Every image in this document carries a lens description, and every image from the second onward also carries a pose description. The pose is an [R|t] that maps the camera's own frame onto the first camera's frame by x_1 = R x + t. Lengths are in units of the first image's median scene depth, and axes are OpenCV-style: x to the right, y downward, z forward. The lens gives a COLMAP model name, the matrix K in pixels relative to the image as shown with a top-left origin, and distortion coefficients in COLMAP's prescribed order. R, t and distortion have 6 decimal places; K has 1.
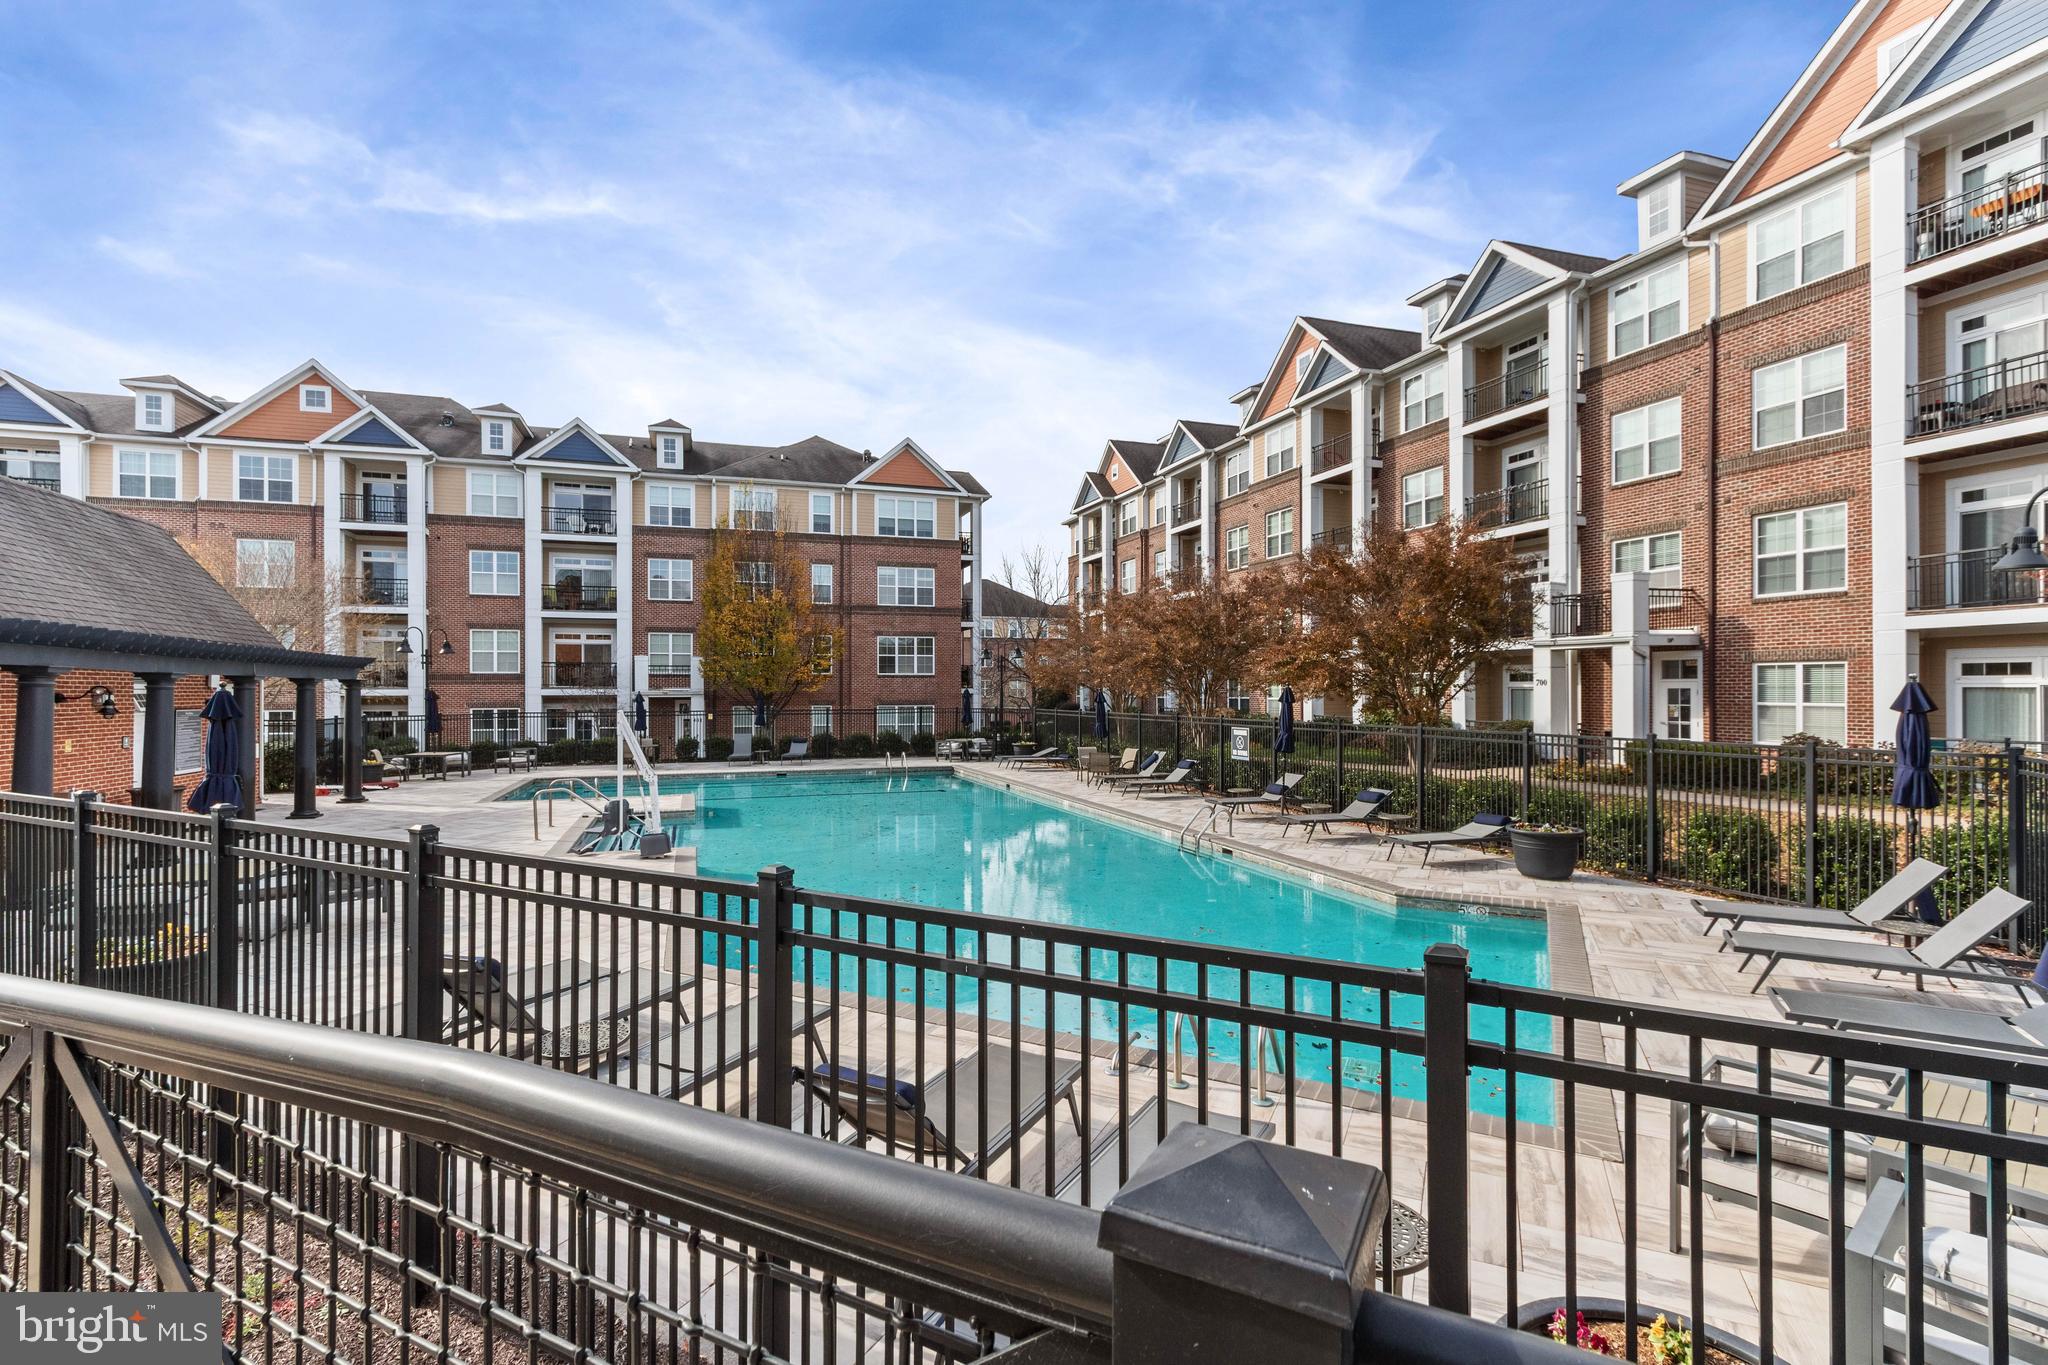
lens RADIAL K [[991.7, 0, 1020.9], [0, 991.7, 684.3], [0, 0, 1]] dist [0.003673, 0.001024]
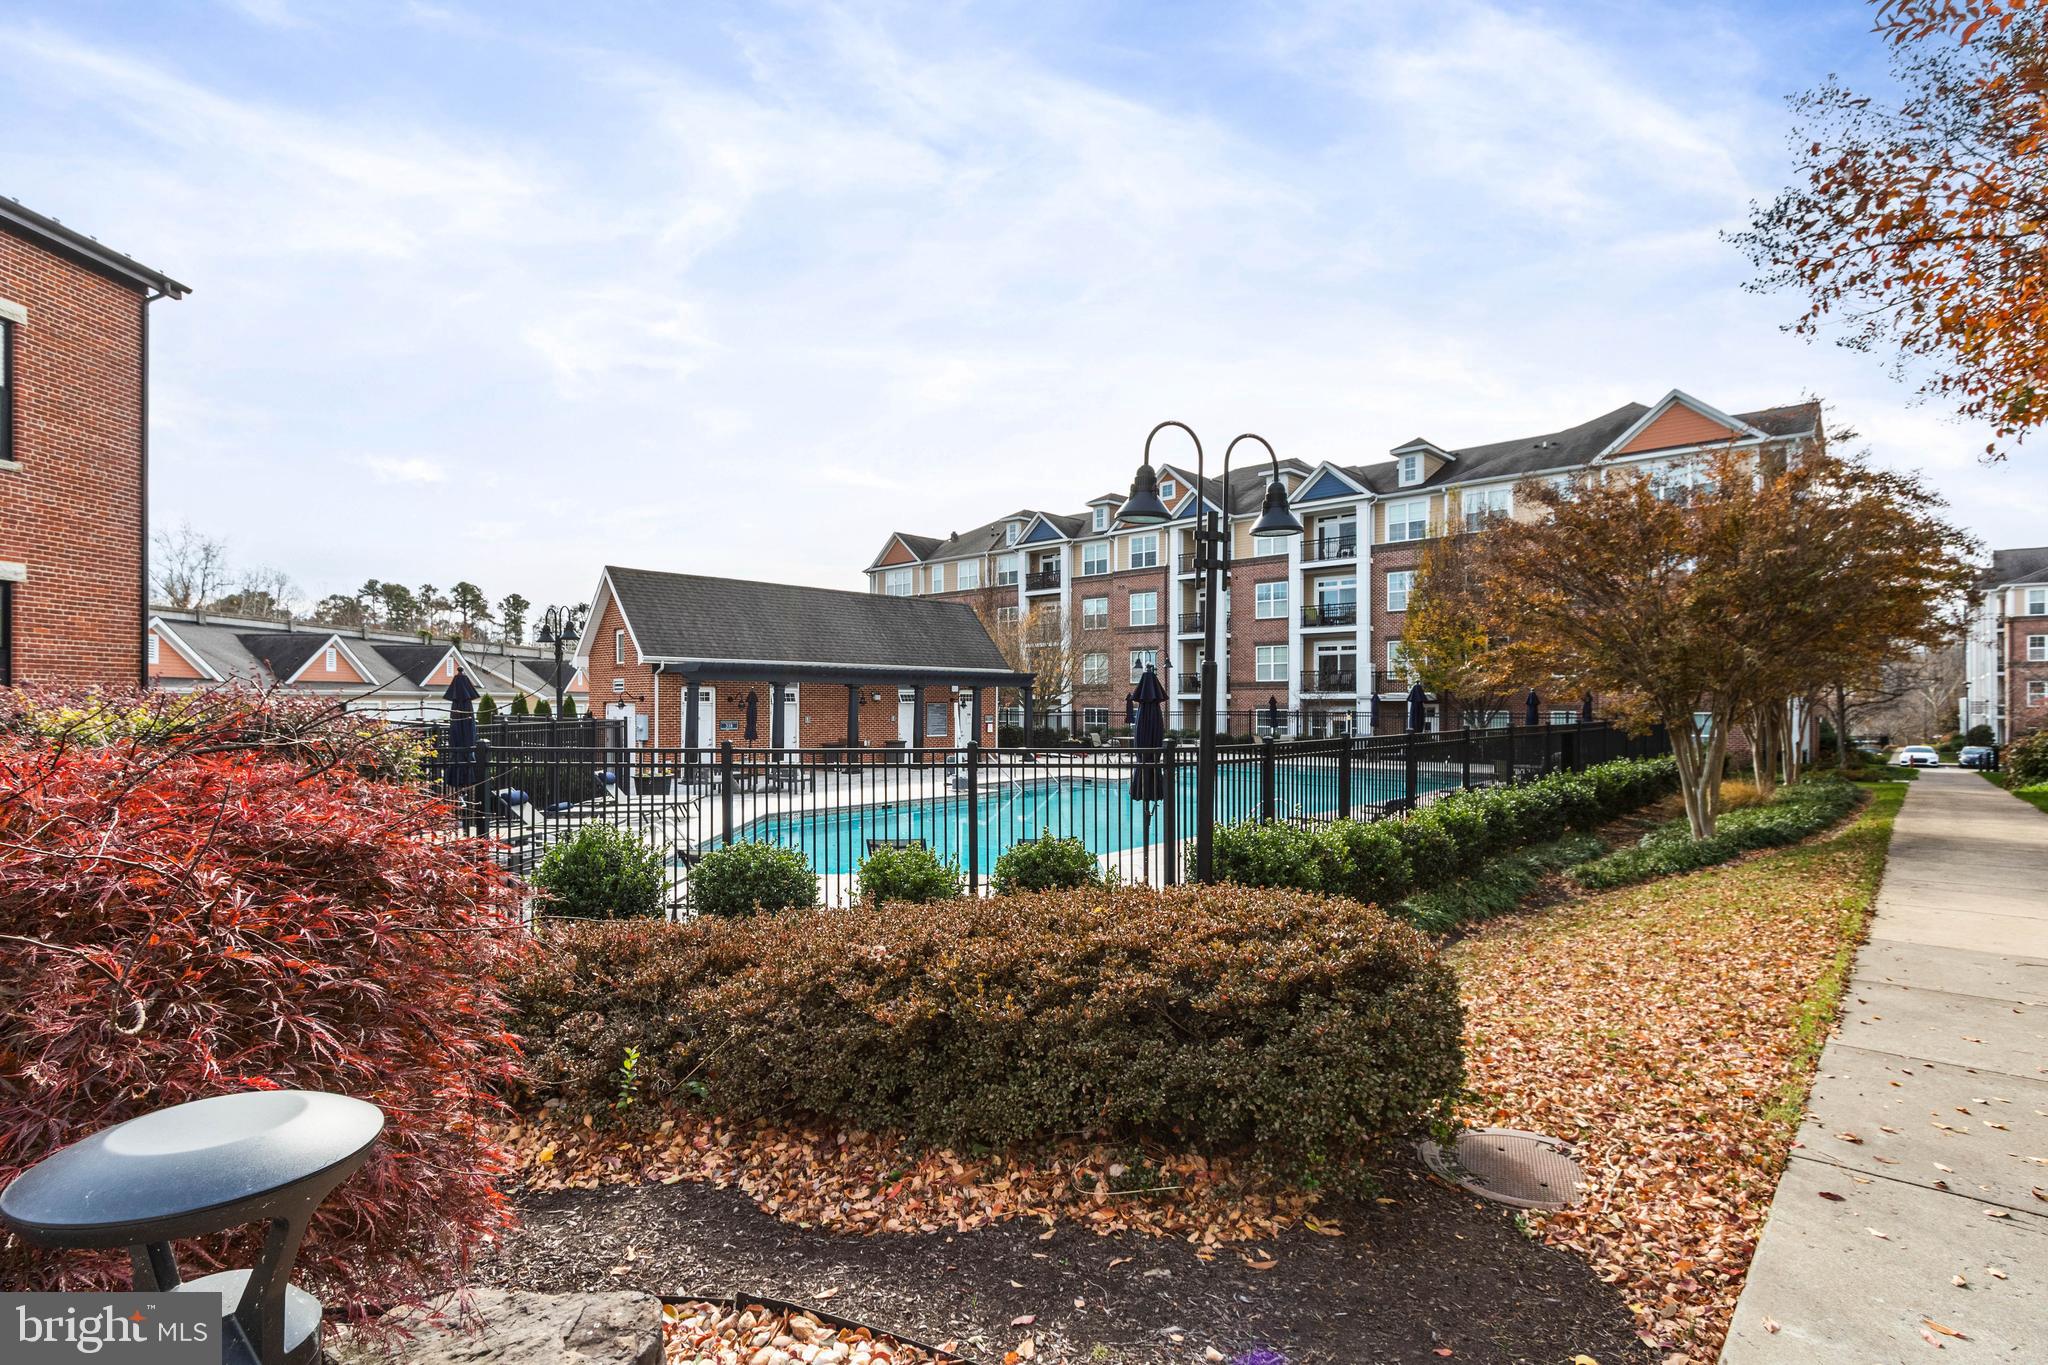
lens RADIAL K [[991.7, 0, 1028.5], [0, 991.7, 695.2], [0, 0, 1]] dist [0.003673, 0.001024]
pose [[0.440182, 0.001531, -0.897907, 0.450941], [0.006754, 0.999965, 0.005016, -0.001667], [0.897883, -0.008272, 0.440156, 0.178639]]
